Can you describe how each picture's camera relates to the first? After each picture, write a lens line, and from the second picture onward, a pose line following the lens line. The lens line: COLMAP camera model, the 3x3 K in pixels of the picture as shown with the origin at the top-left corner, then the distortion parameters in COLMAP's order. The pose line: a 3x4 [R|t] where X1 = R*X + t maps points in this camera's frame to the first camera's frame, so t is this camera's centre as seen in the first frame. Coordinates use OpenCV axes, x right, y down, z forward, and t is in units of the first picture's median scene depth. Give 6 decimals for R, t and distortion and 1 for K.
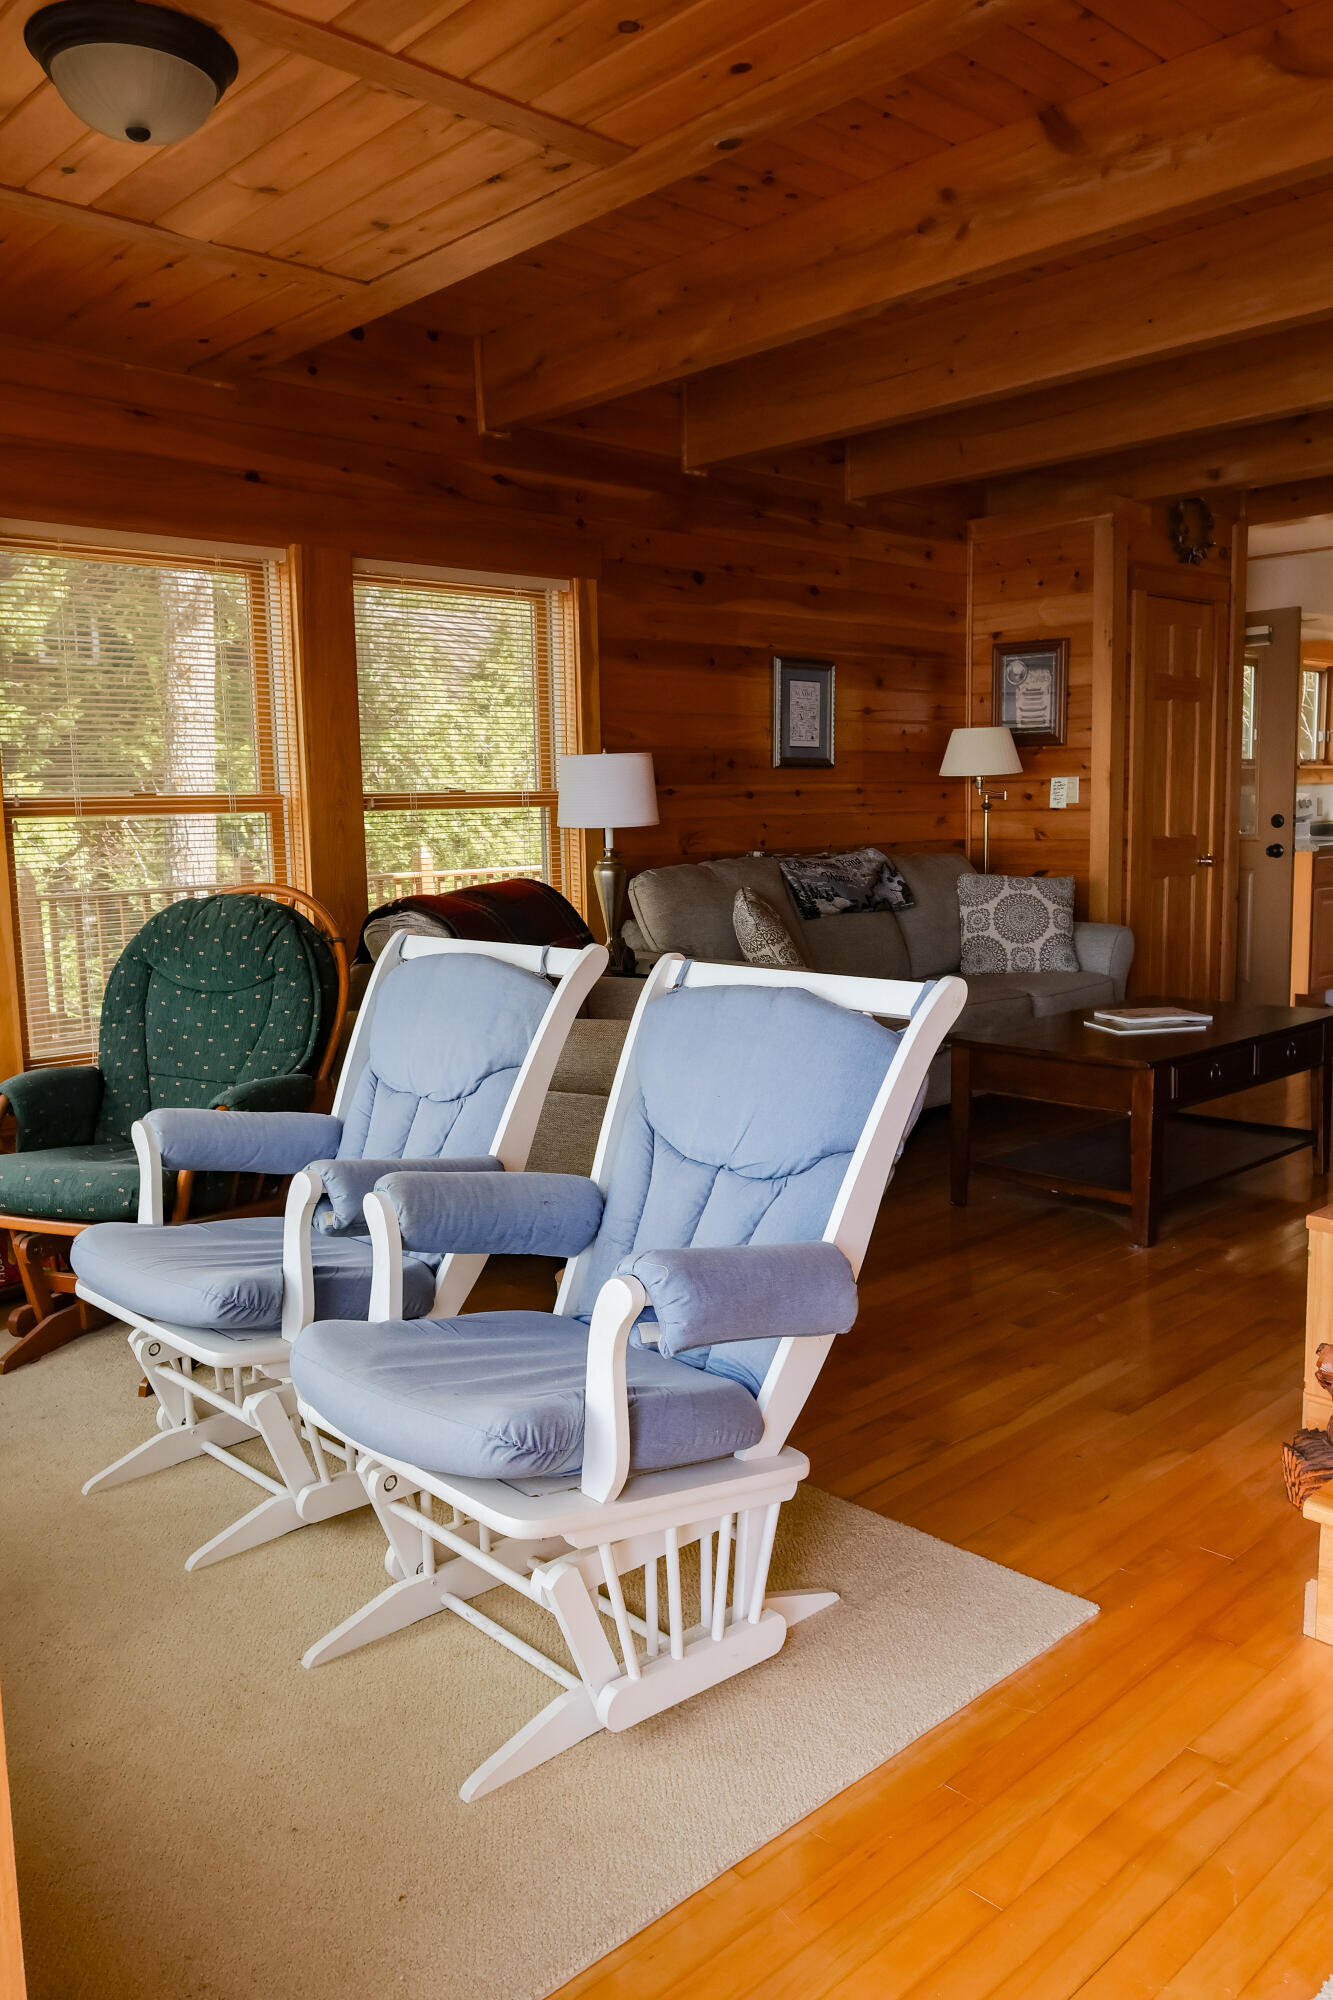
lens RADIAL K [[1475.2, 0, 666.5], [0, 1475.2, 1000.0], [0, 0, 1]] dist [-0.004614, -0.005106]
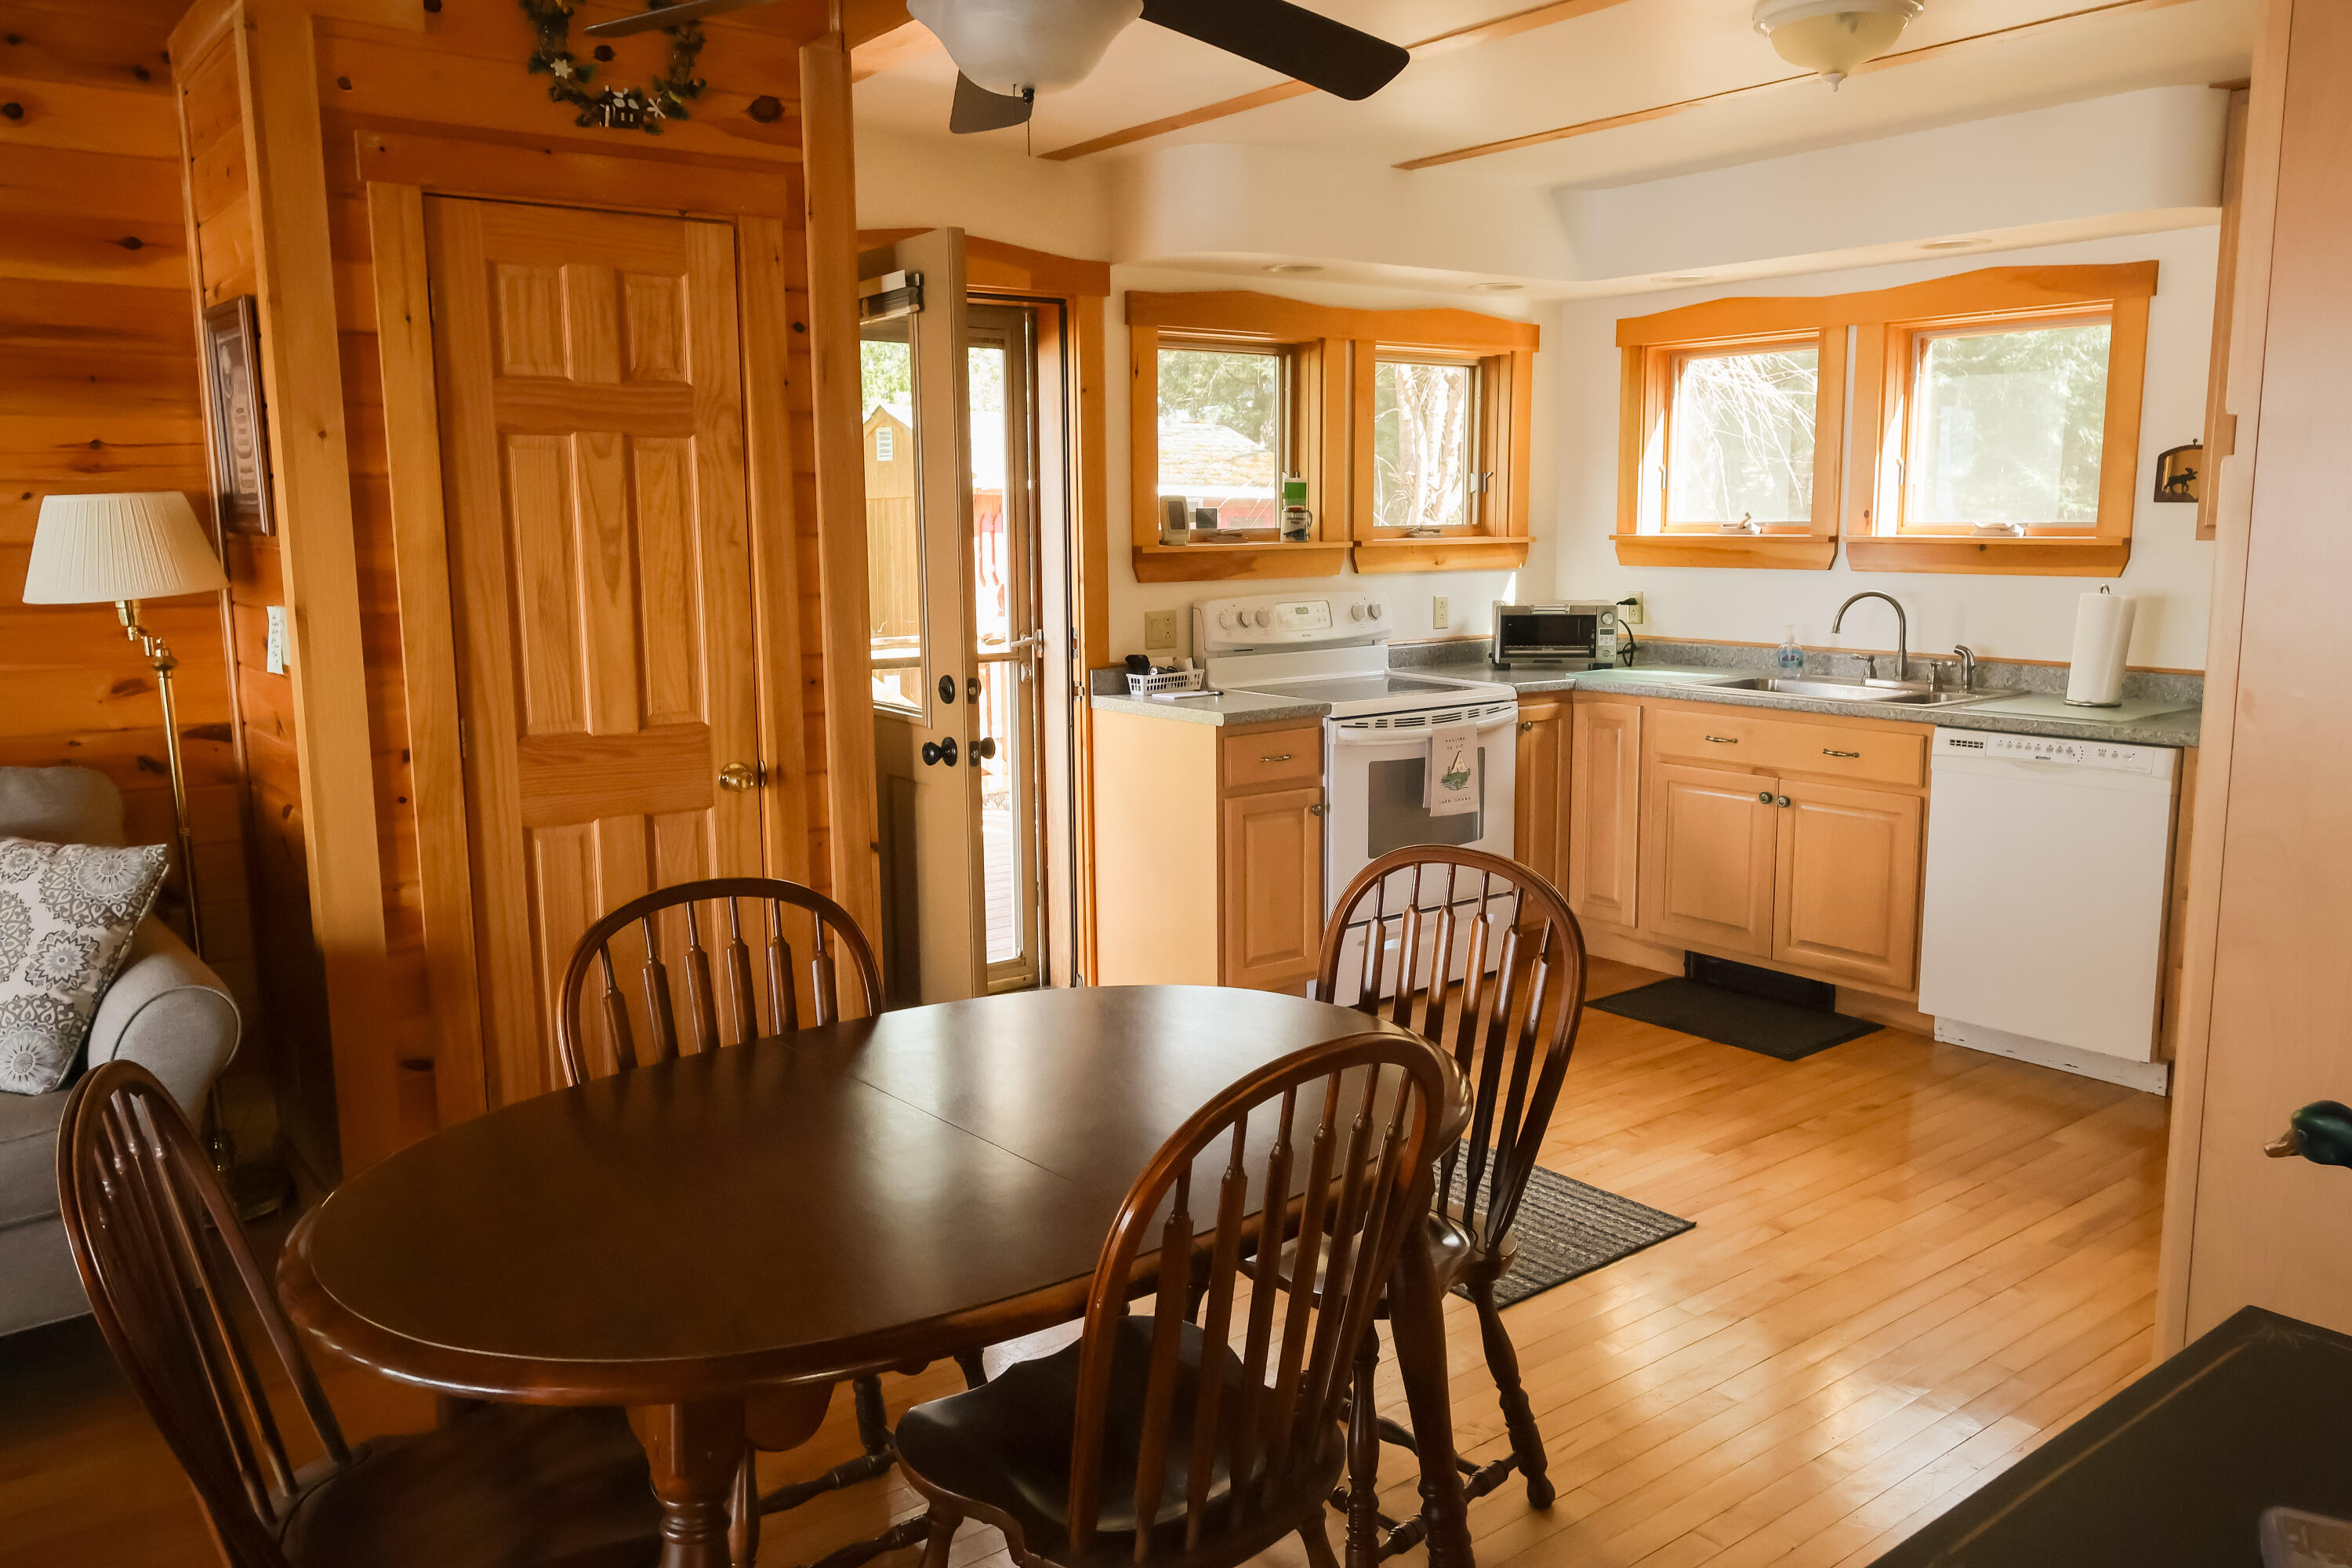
lens RADIAL K [[1734.8, 0, 1176.0], [0, 1734.8, 784.0], [0, 0, 1]] dist [-0.004614, -0.005106]
pose [[0.995667, 0.027905, -0.088701, 0.619204], [-0.025815, 0.999363, 0.024622, -0.122989], [0.089332, -0.022225, 0.995754, 0.522118]]
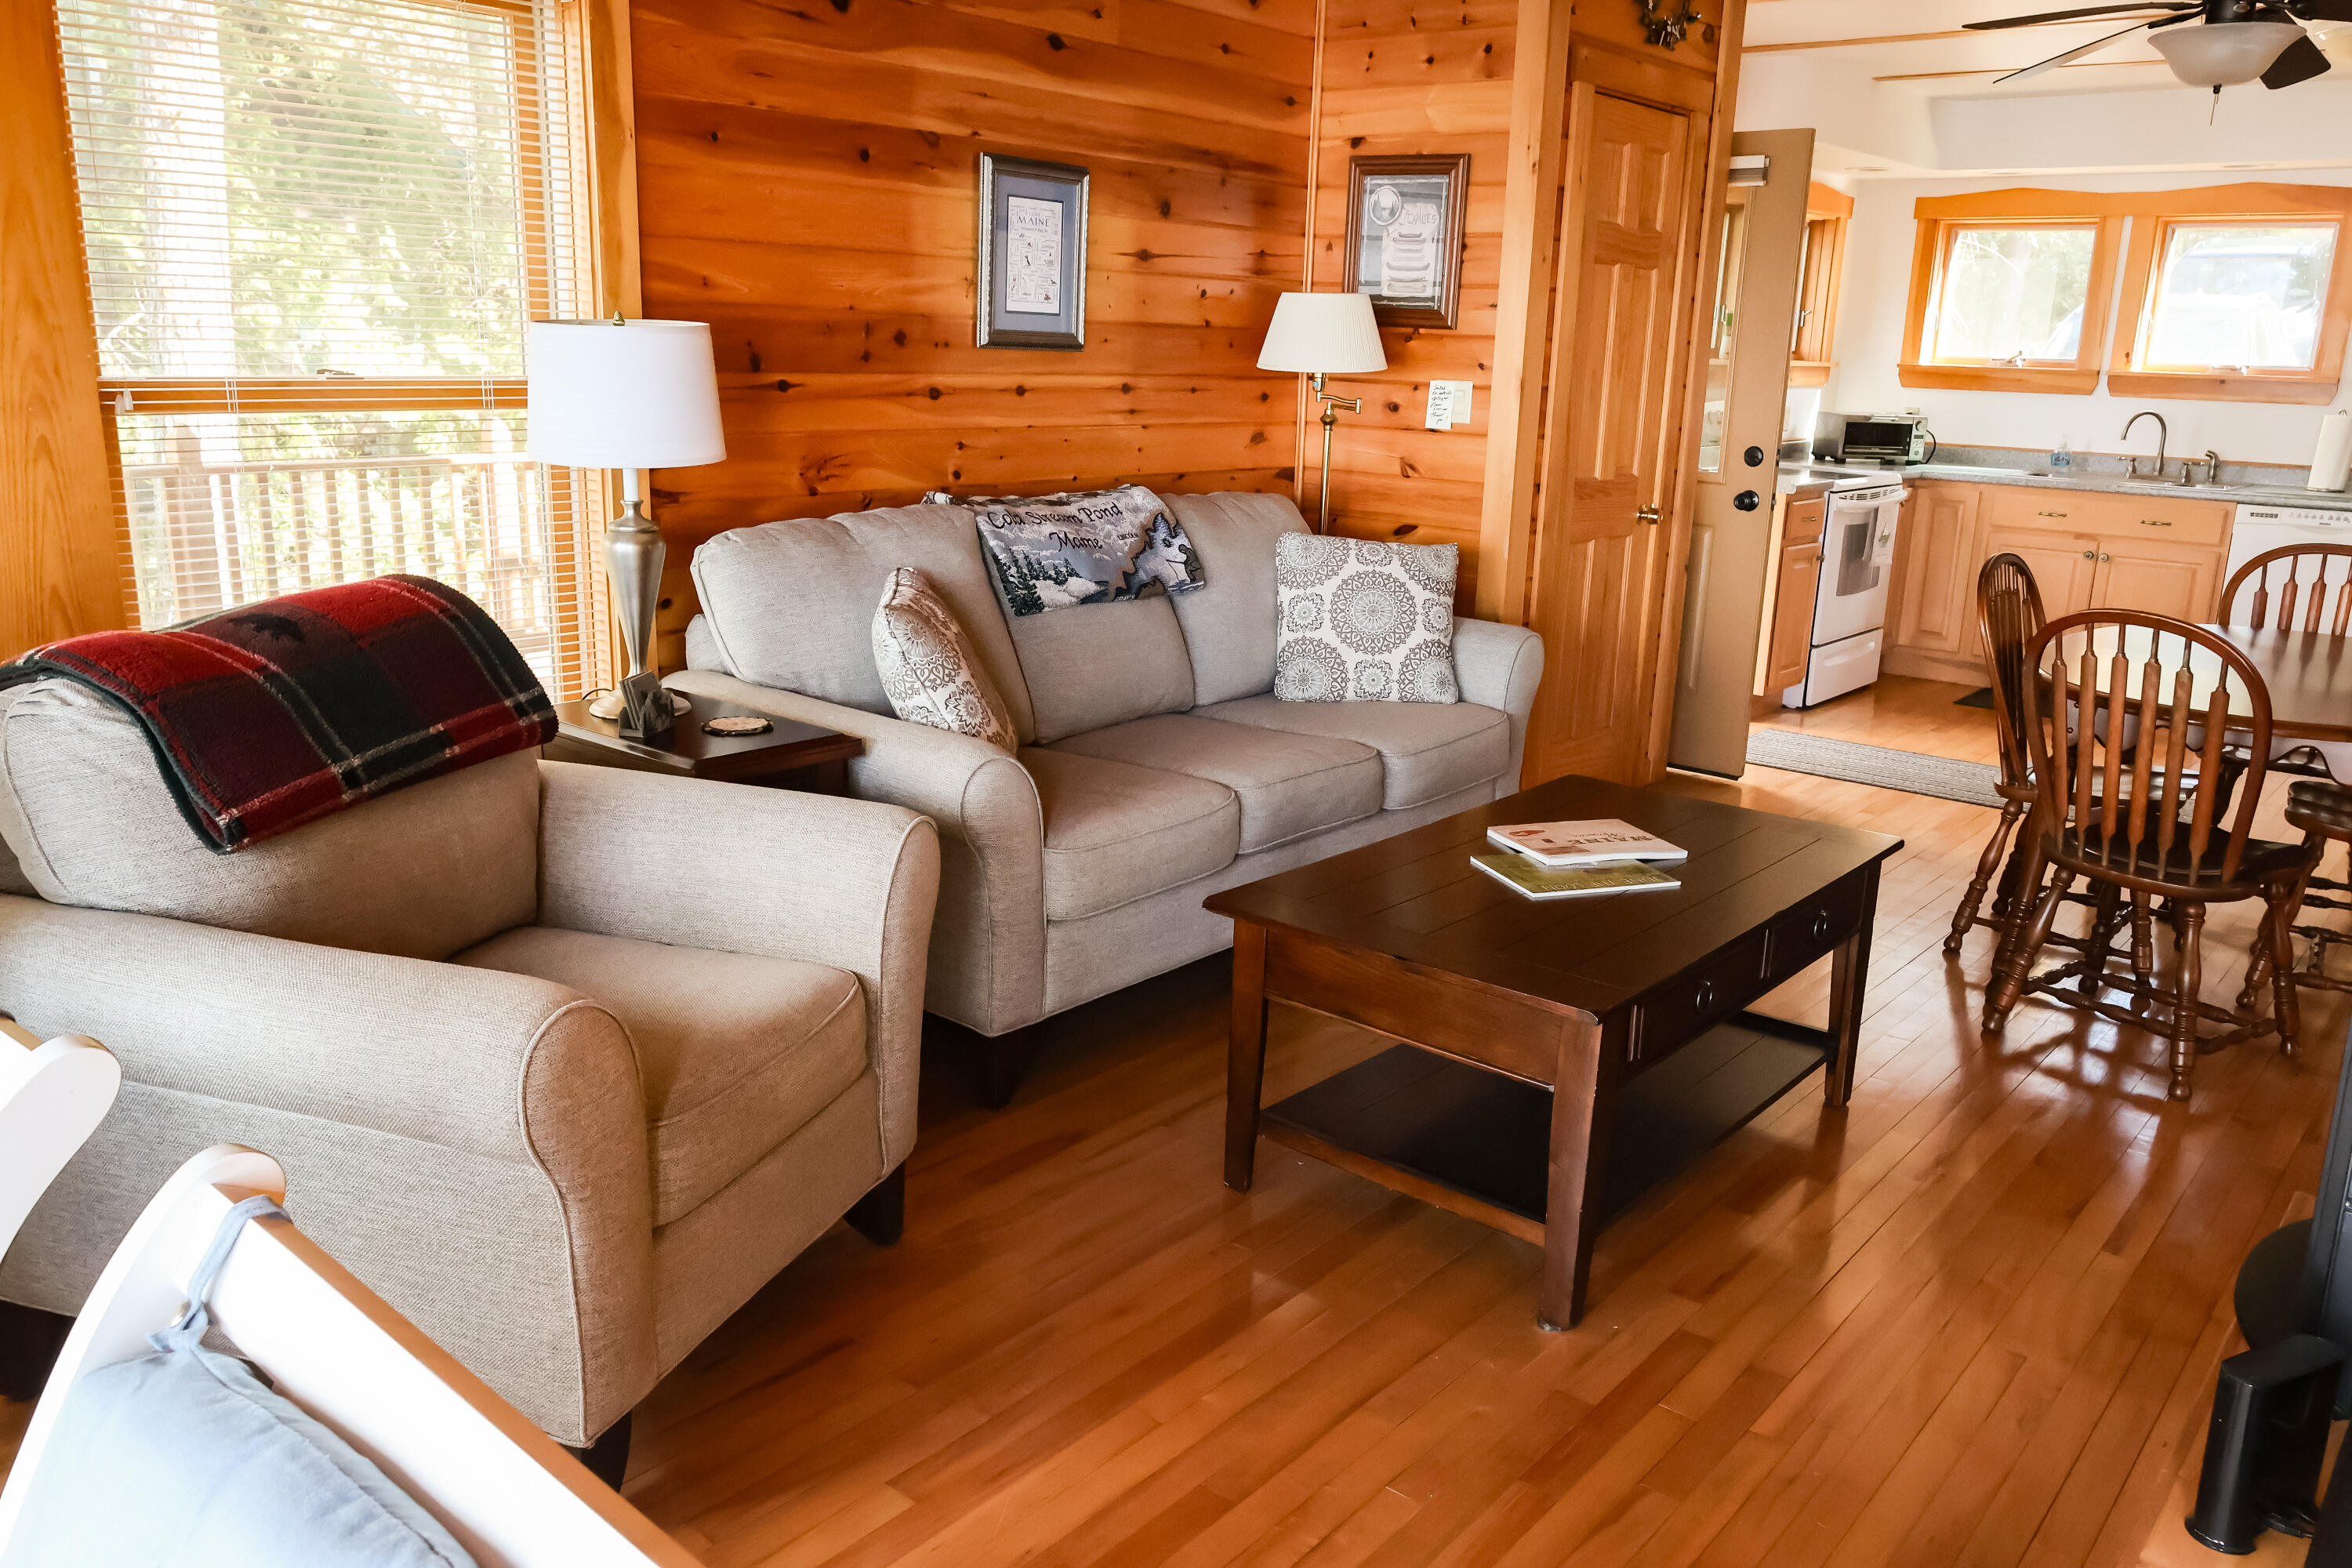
lens RADIAL K [[1734.8, 0, 1176.0], [0, 1734.8, 784.0], [0, 0, 1]] dist [-0.004614, -0.005106]
pose [[0.991554, 0.020868, 0.128006, 0.063669], [-0.036151, 0.992324, 0.118261, -0.065884], [-0.124556, -0.121890, 0.984697, 0.271297]]
